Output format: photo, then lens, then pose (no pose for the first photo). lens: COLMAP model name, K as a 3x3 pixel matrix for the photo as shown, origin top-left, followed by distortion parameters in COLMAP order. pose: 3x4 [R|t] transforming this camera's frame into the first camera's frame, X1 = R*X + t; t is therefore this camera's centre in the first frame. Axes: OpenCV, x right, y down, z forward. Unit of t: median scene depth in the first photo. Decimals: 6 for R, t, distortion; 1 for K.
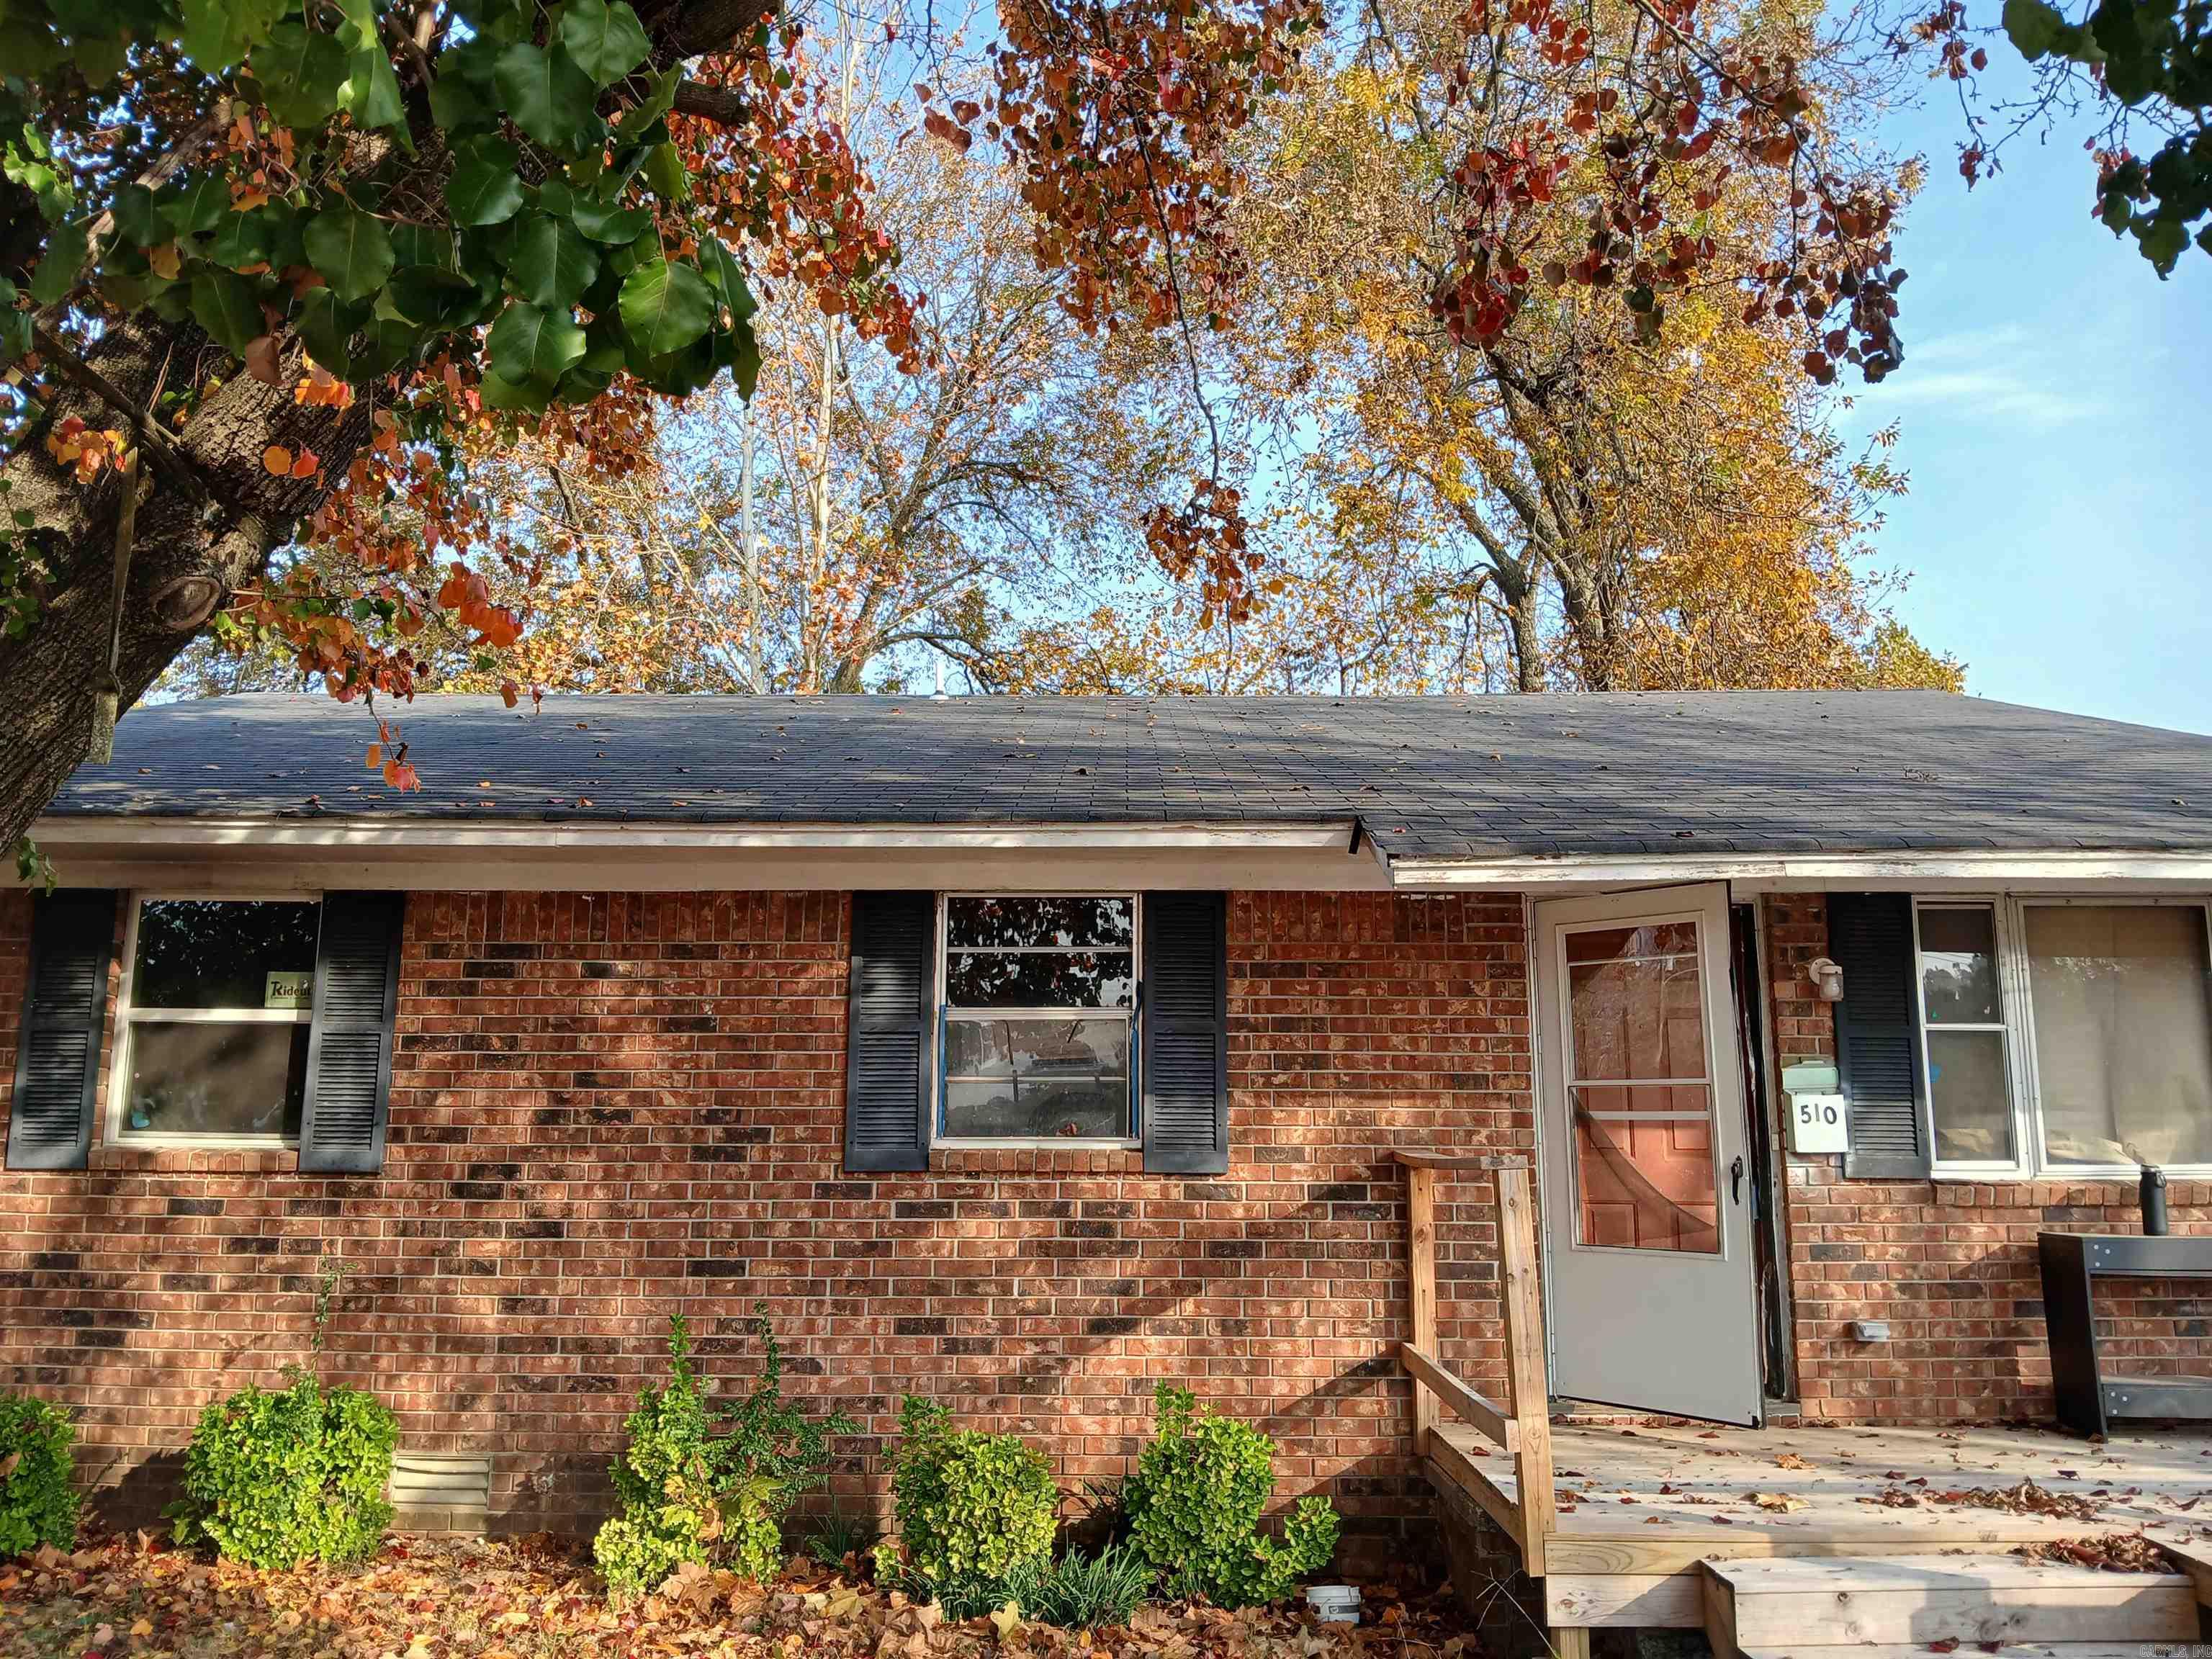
lens RADIAL K [[1719.0, 0, 1096.2], [0, 1719.0, 781.9], [0, 0, 1]] dist [0.092552, -0.186213]
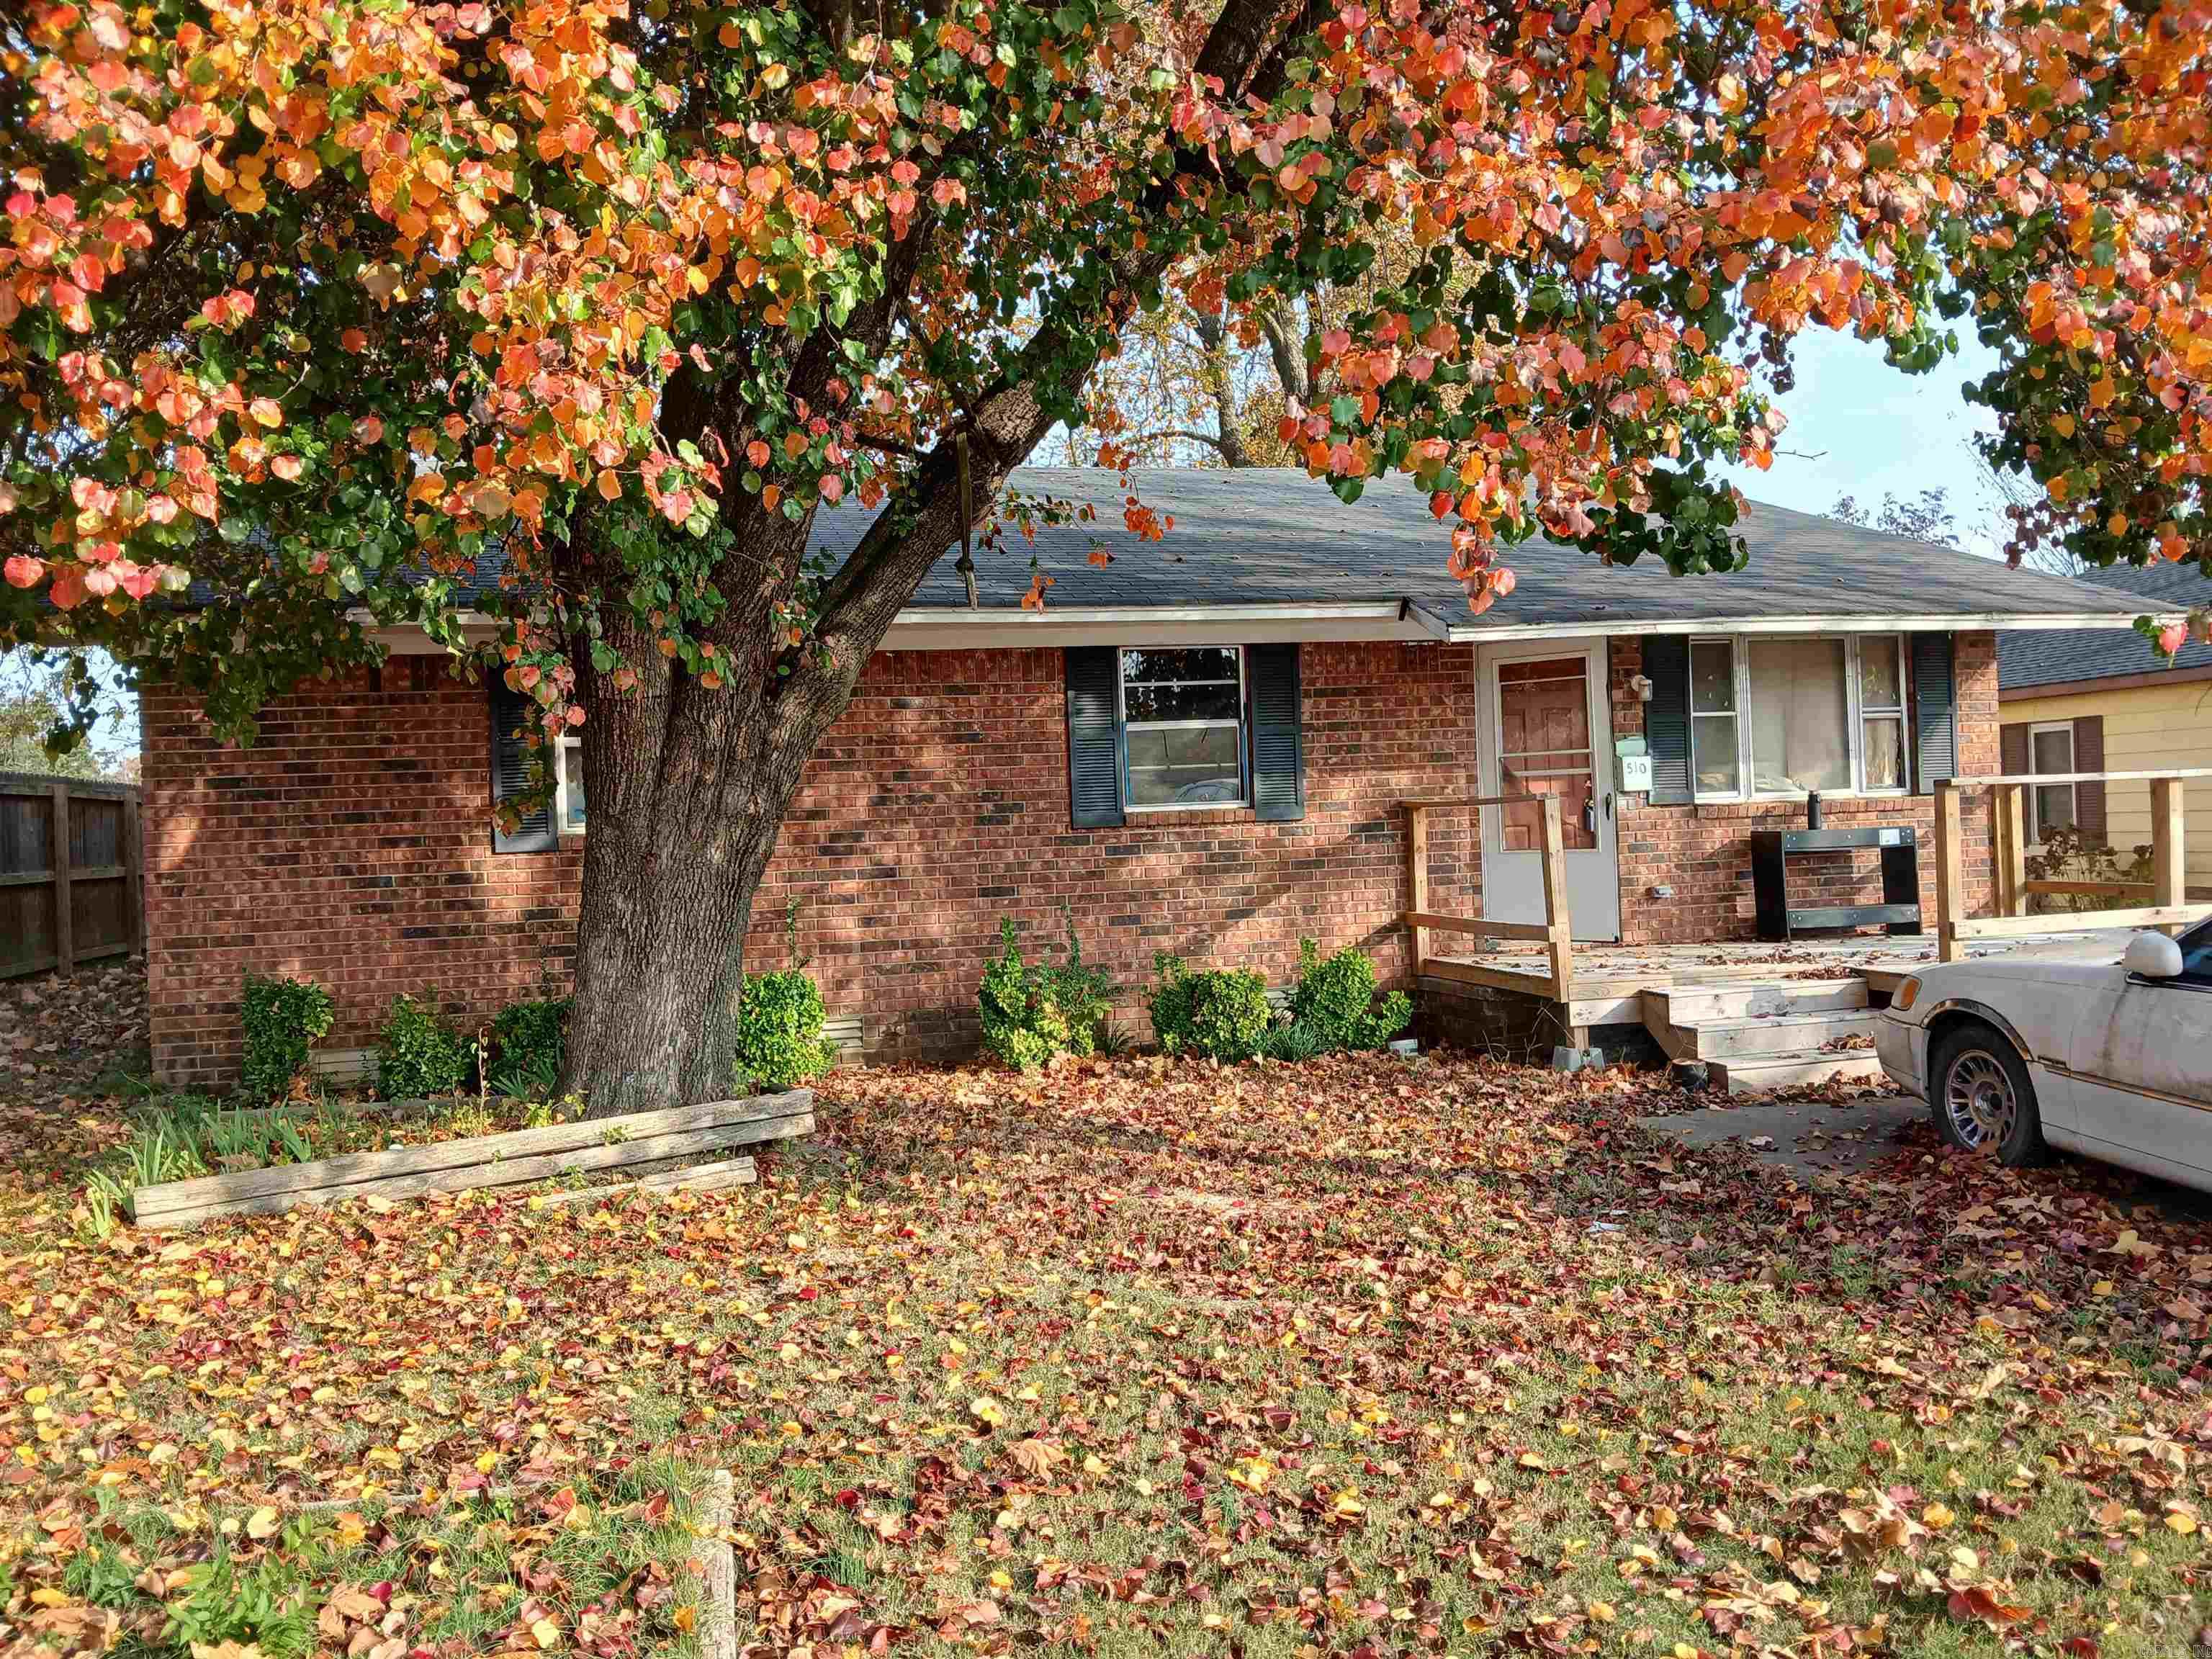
lens RADIAL K [[1719.0, 0, 1096.2], [0, 1719.0, 781.9], [0, 0, 1]] dist [0.092552, -0.186213]
pose [[0.969425, -0.038068, 0.242419, -0.497897], [-0.004568, 0.984923, 0.172933, -0.083181], [-0.245347, -0.168753, 0.954635, -0.473454]]
